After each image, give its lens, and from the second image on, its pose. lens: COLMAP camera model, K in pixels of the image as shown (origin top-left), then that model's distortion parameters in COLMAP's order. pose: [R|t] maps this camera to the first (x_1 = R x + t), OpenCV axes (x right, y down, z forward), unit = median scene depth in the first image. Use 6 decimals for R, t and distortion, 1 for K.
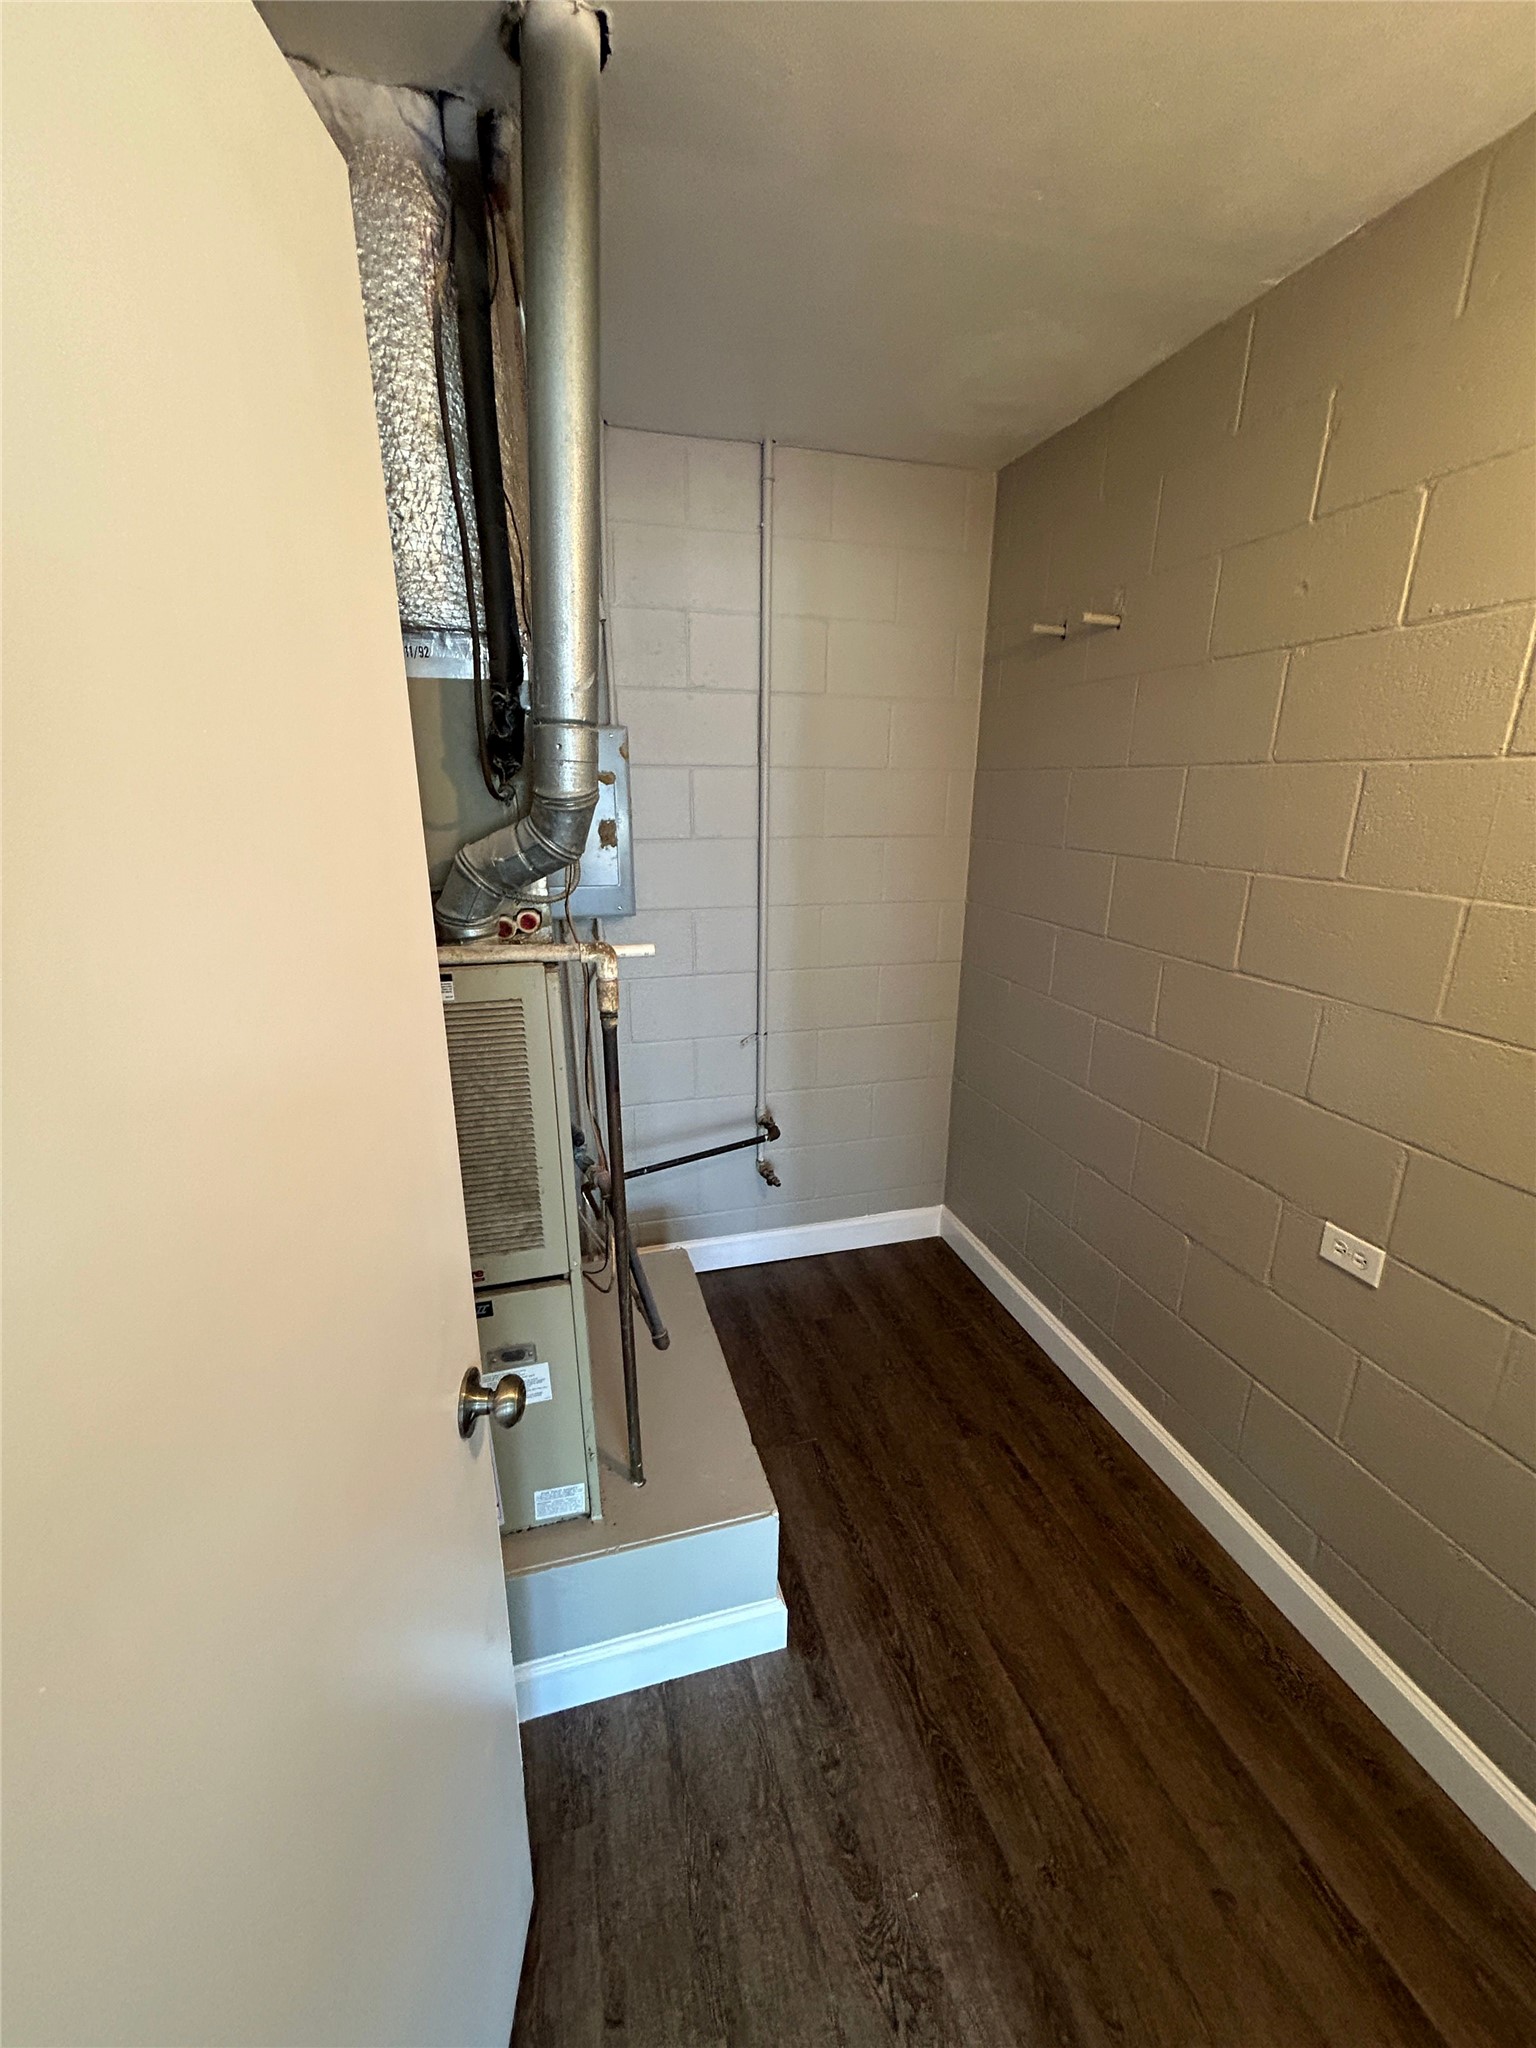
lens RADIAL K [[819.6, 0, 772.2], [0, 819.6, 1022.3], [0, 0, 1]] dist [0.002498, -0.000219]
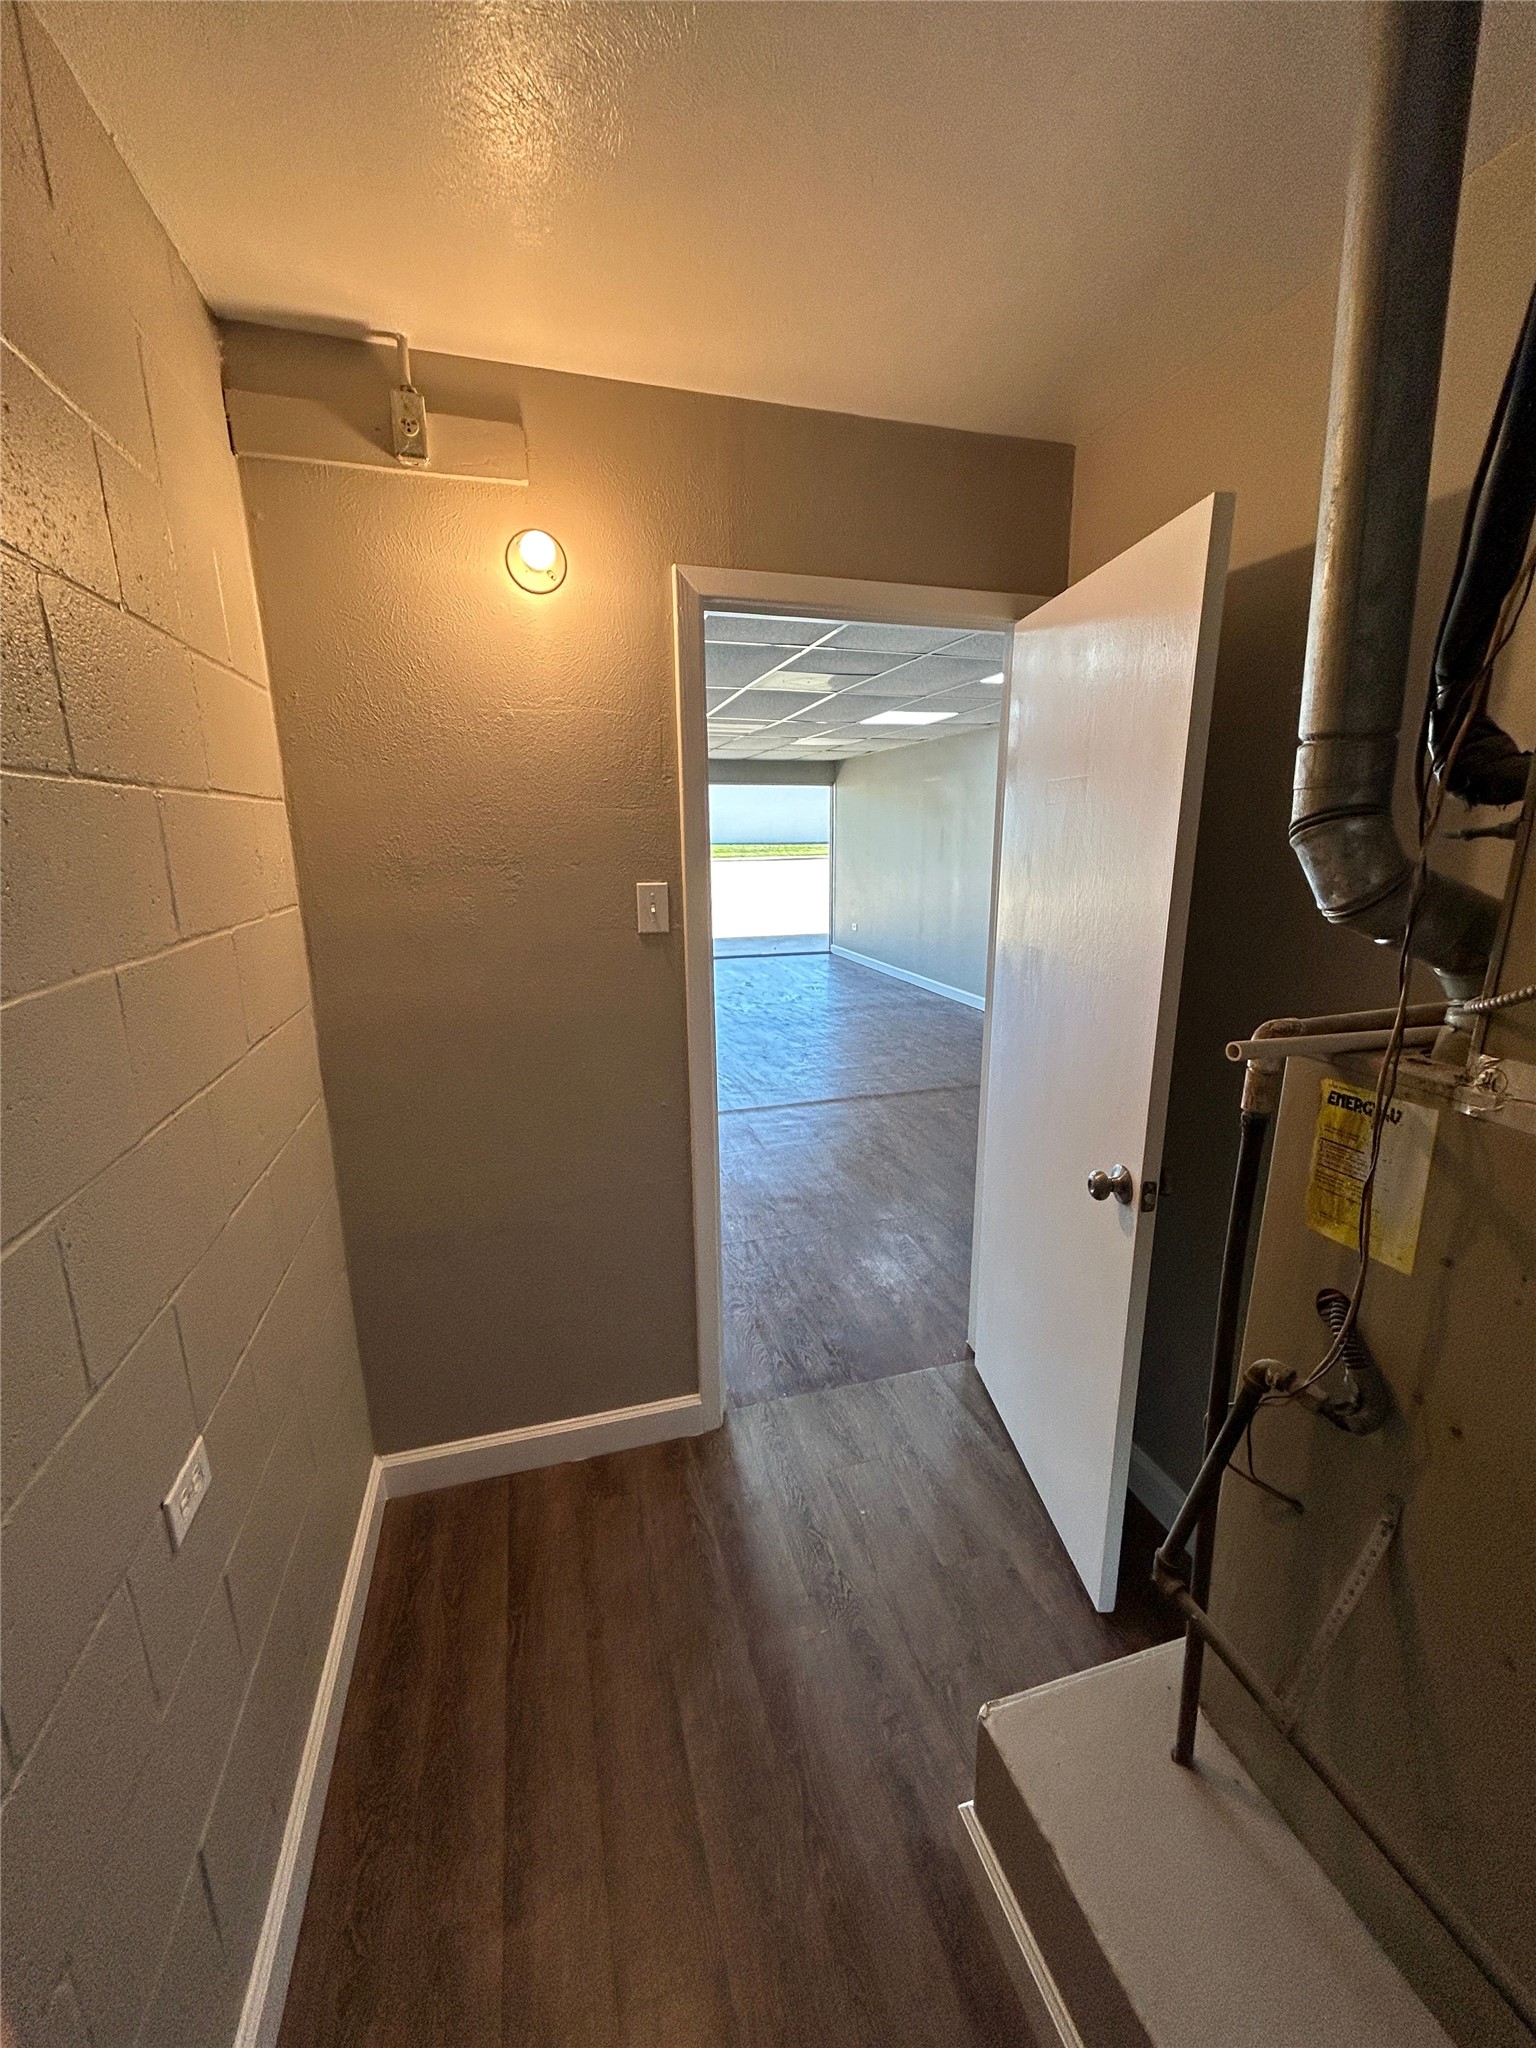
lens RADIAL K [[819.6, 0, 770.2], [0, 819.6, 1022.3], [0, 0, 1]] dist [0.002498, -0.000219]
pose [[-0.999918, -0.010984, -0.006565, 0.247328], [-0.012792, 0.871554, 0.490133, -0.424579], [0.000338, 0.490177, -0.871623, 1.488886]]
